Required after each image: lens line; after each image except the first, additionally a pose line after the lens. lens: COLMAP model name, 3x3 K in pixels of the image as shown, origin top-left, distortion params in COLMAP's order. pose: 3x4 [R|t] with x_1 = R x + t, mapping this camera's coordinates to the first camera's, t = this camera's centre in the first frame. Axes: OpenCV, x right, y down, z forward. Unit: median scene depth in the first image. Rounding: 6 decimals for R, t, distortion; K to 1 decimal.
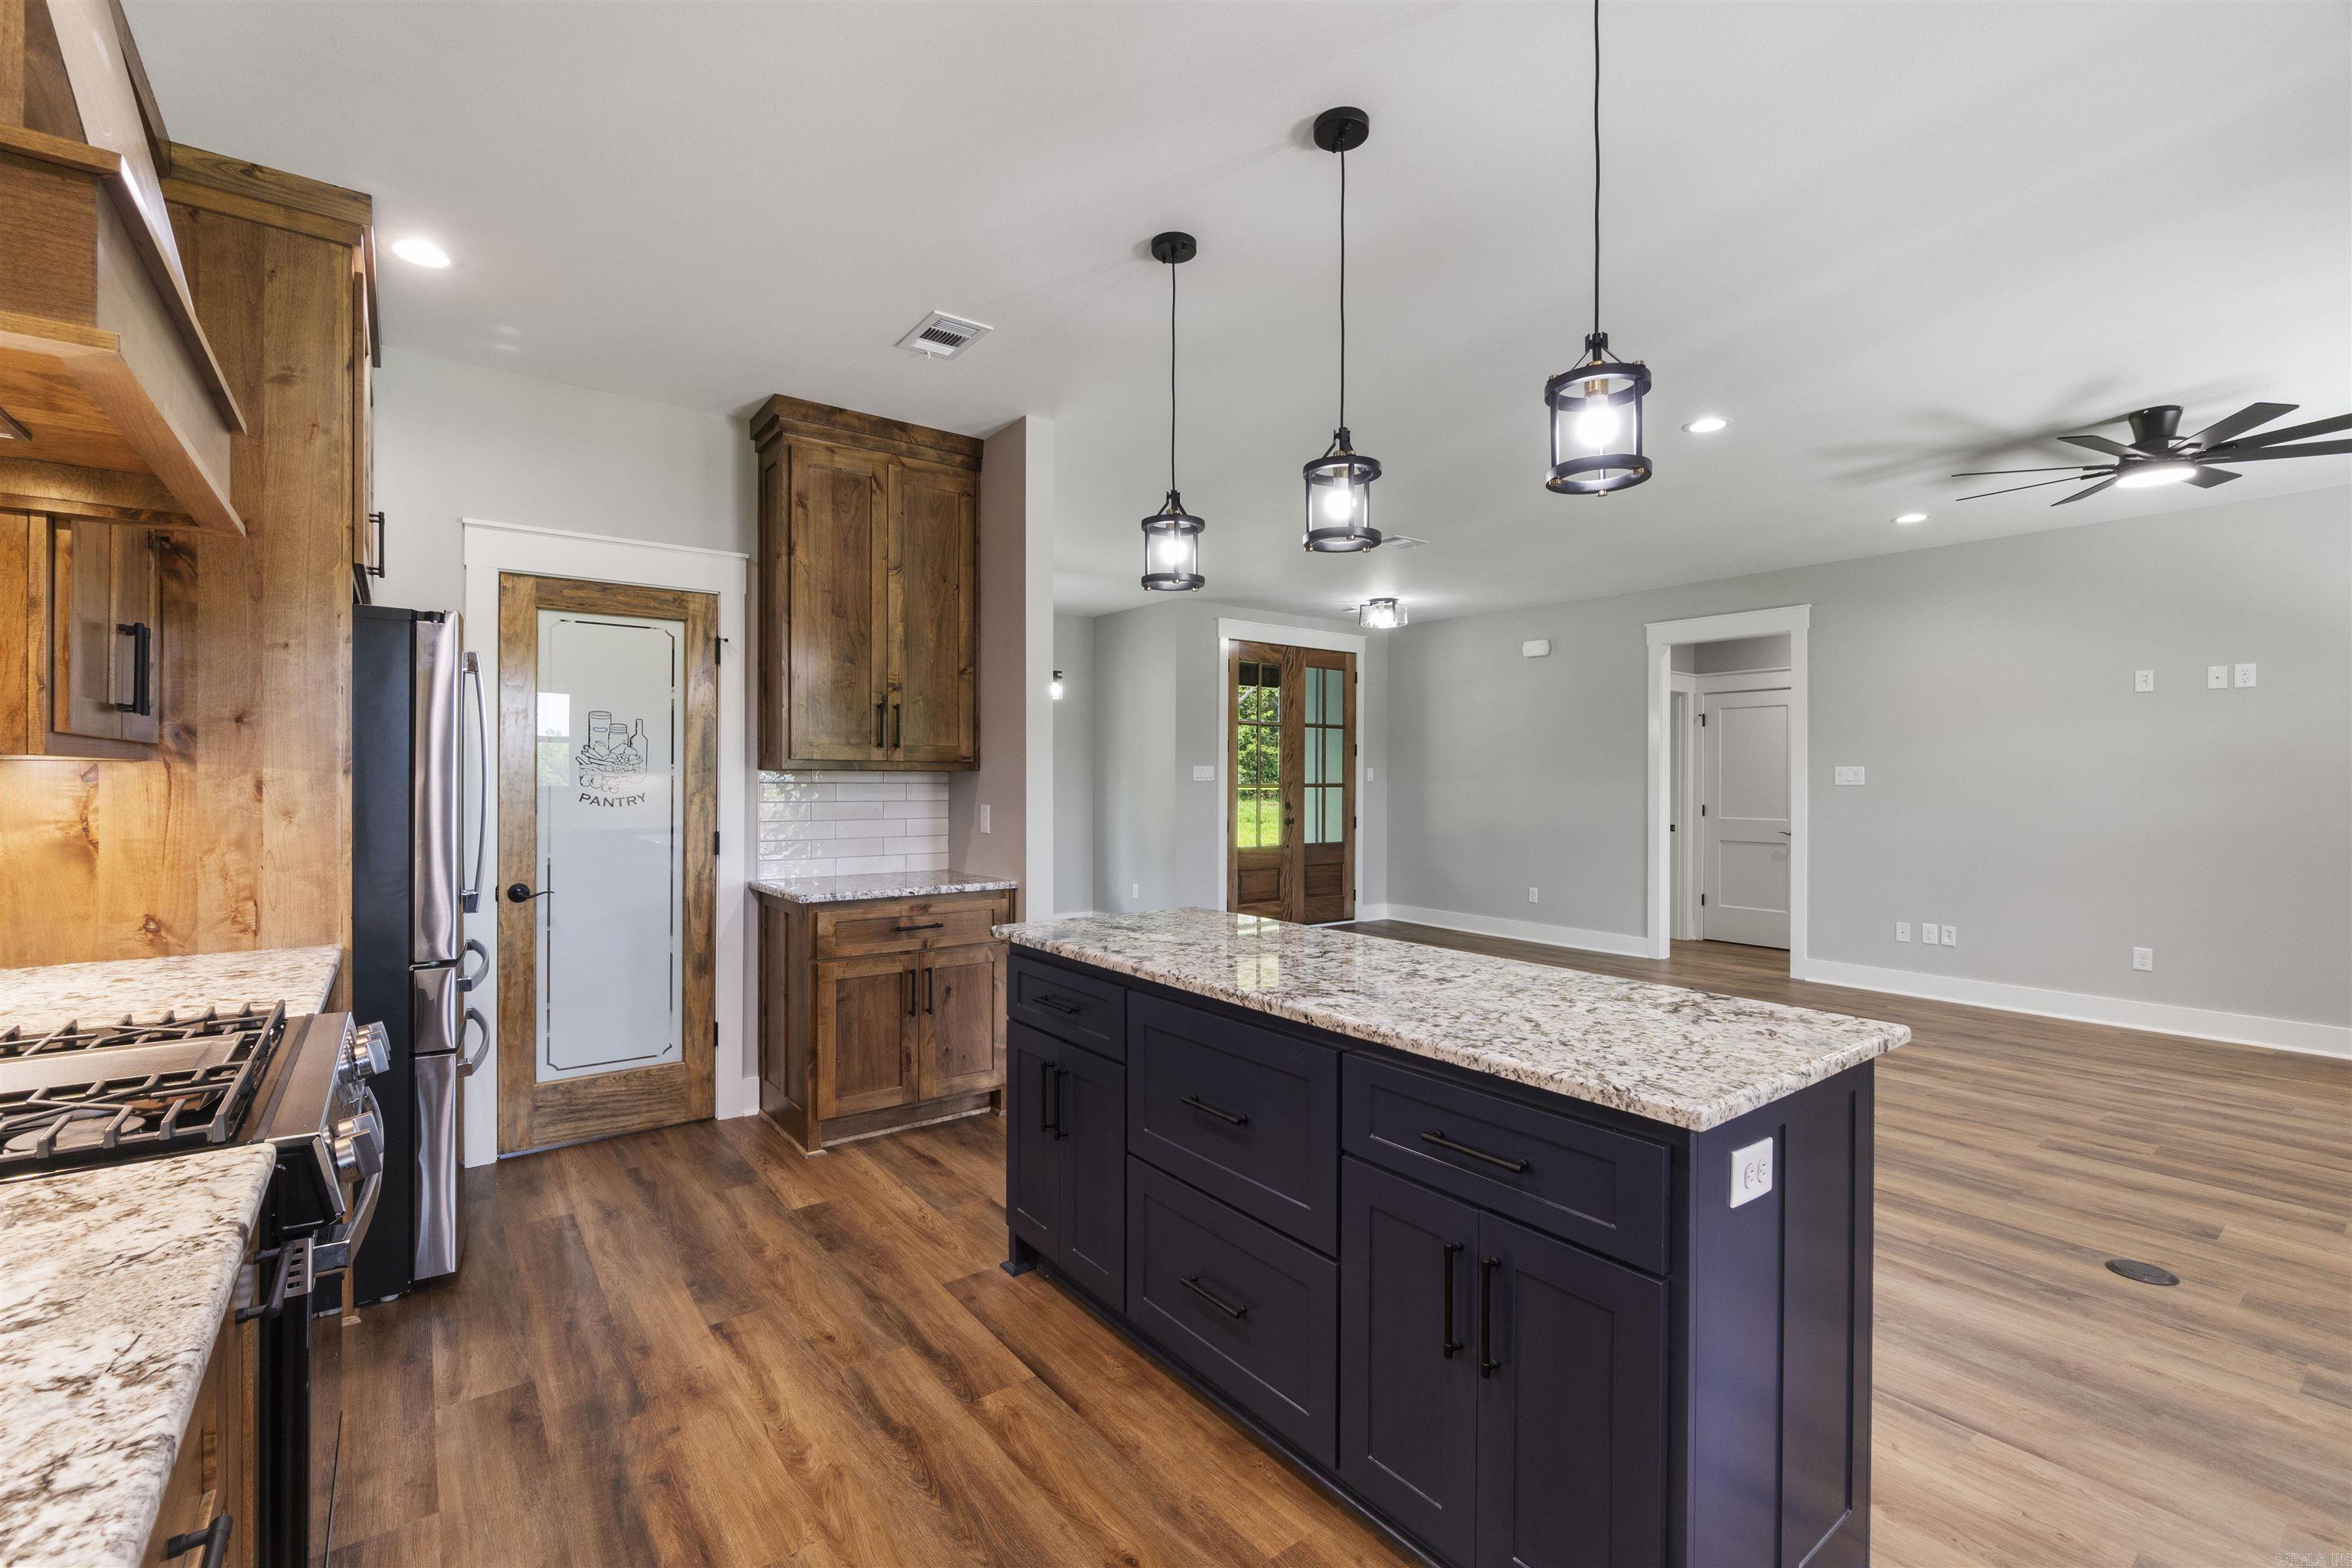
lens RADIAL K [[1019.2, 0, 1169.1], [0, 1019.2, 776.8], [0, 0, 1]] dist [-0.008124, 0.002351]
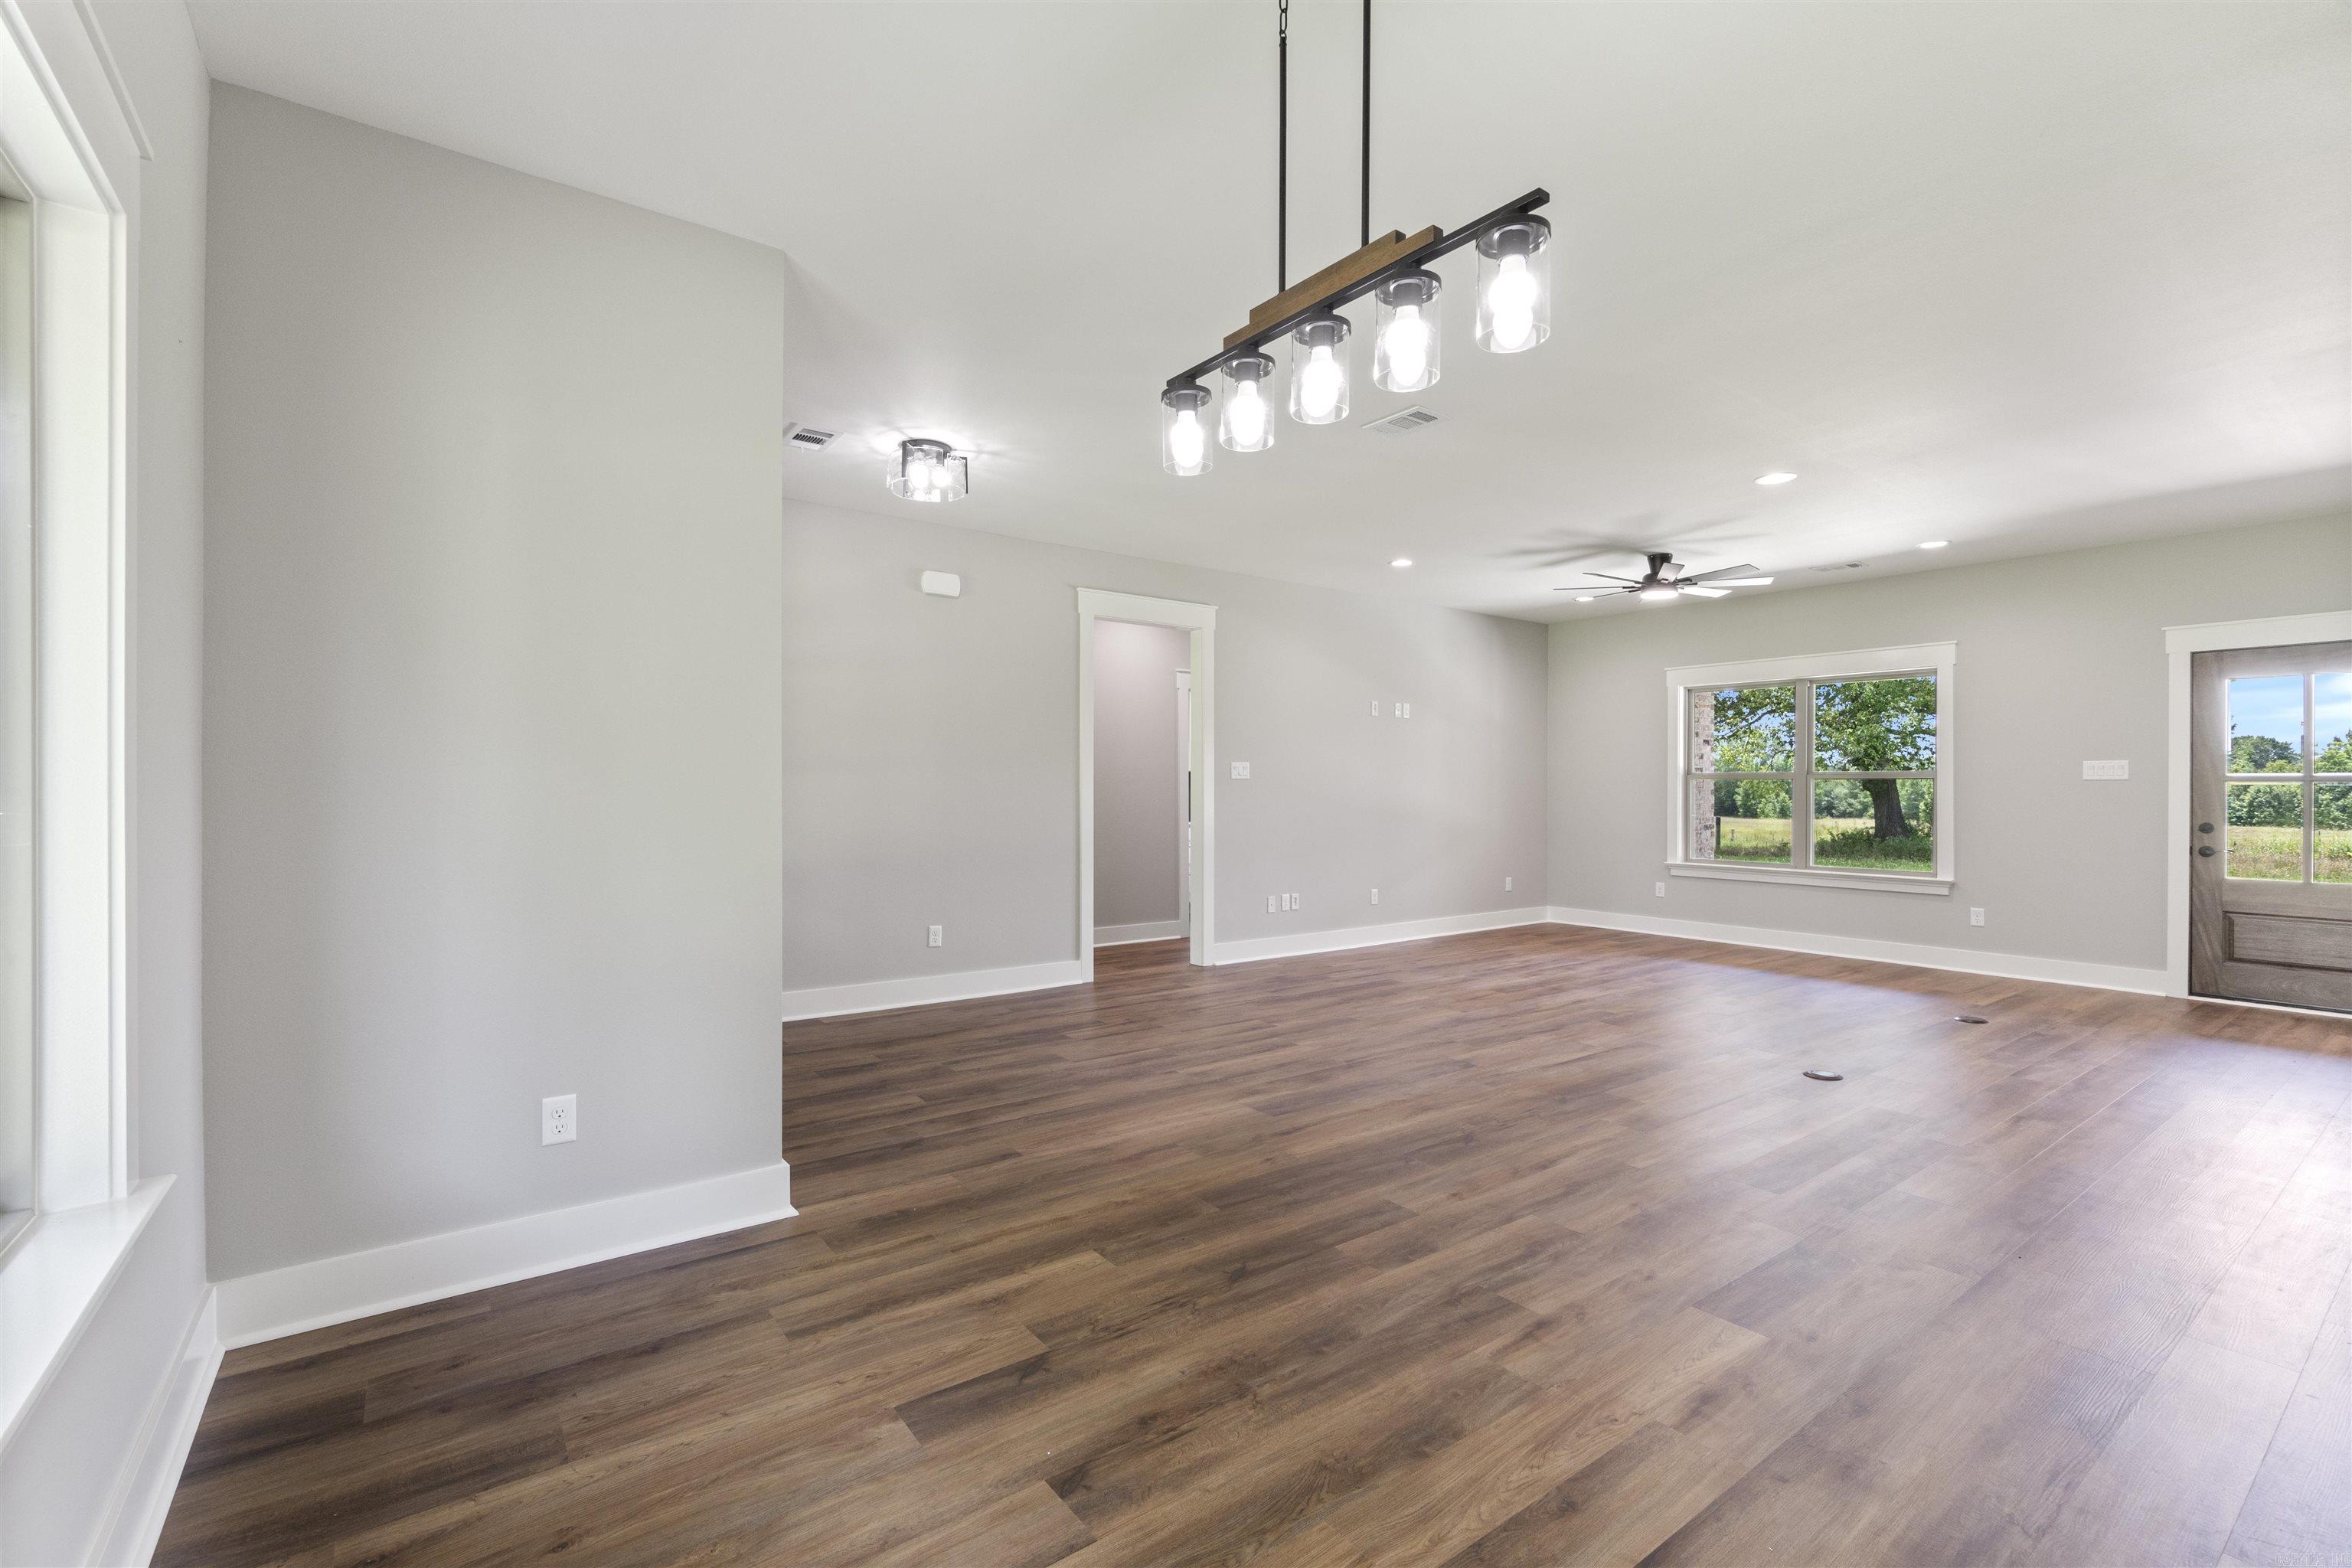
lens RADIAL K [[1019.2, 0, 1175.7], [0, 1019.2, 785.7], [0, 0, 1]] dist [-0.008124, 0.002351]
pose [[0.010825, -0.000153, 0.999941, -0.621550], [-0.004436, 0.999990, 0.000201, 0.023620], [-0.999932, -0.004438, 0.010824, 1.526713]]
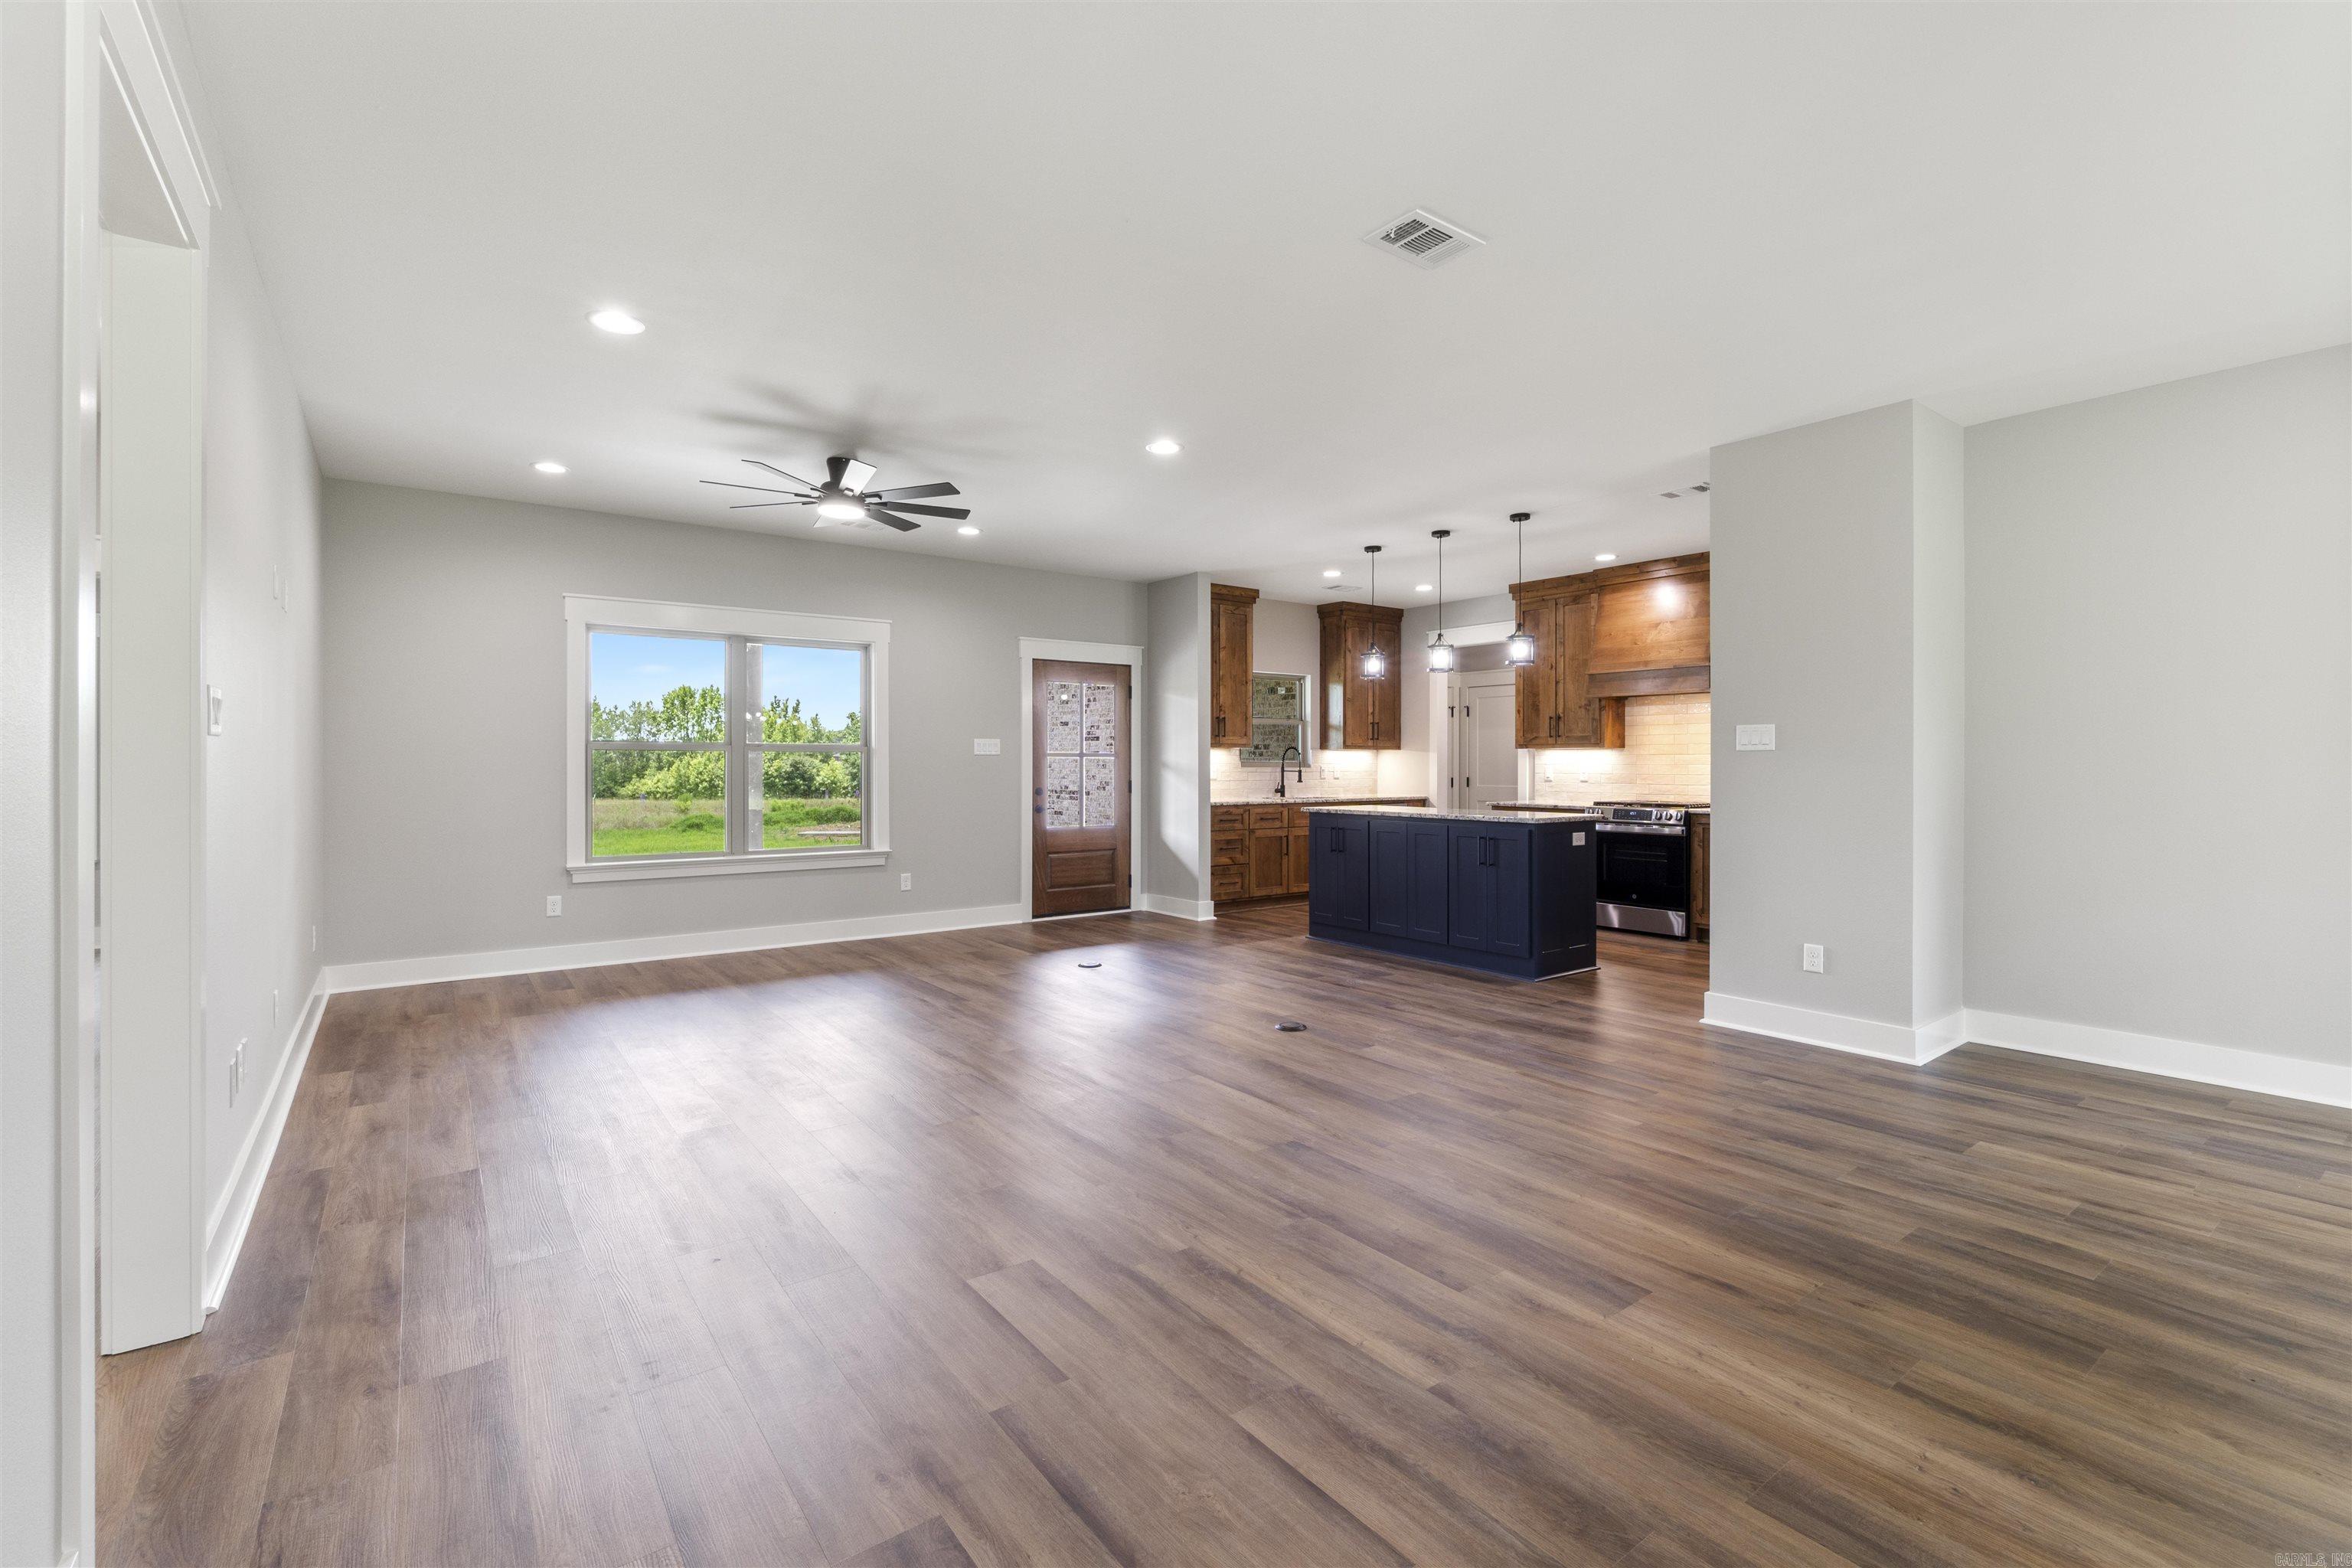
lens RADIAL K [[1019.2, 0, 1174.4], [0, 1019.2, 773.0], [0, 0, 1]] dist [-0.008124, 0.002351]
pose [[-0.999907, -0.003498, 0.013214, 0.448778], [-0.003384, 0.999957, 0.008615, 0.024155], [-0.013244, 0.008570, -0.999876, 1.974689]]
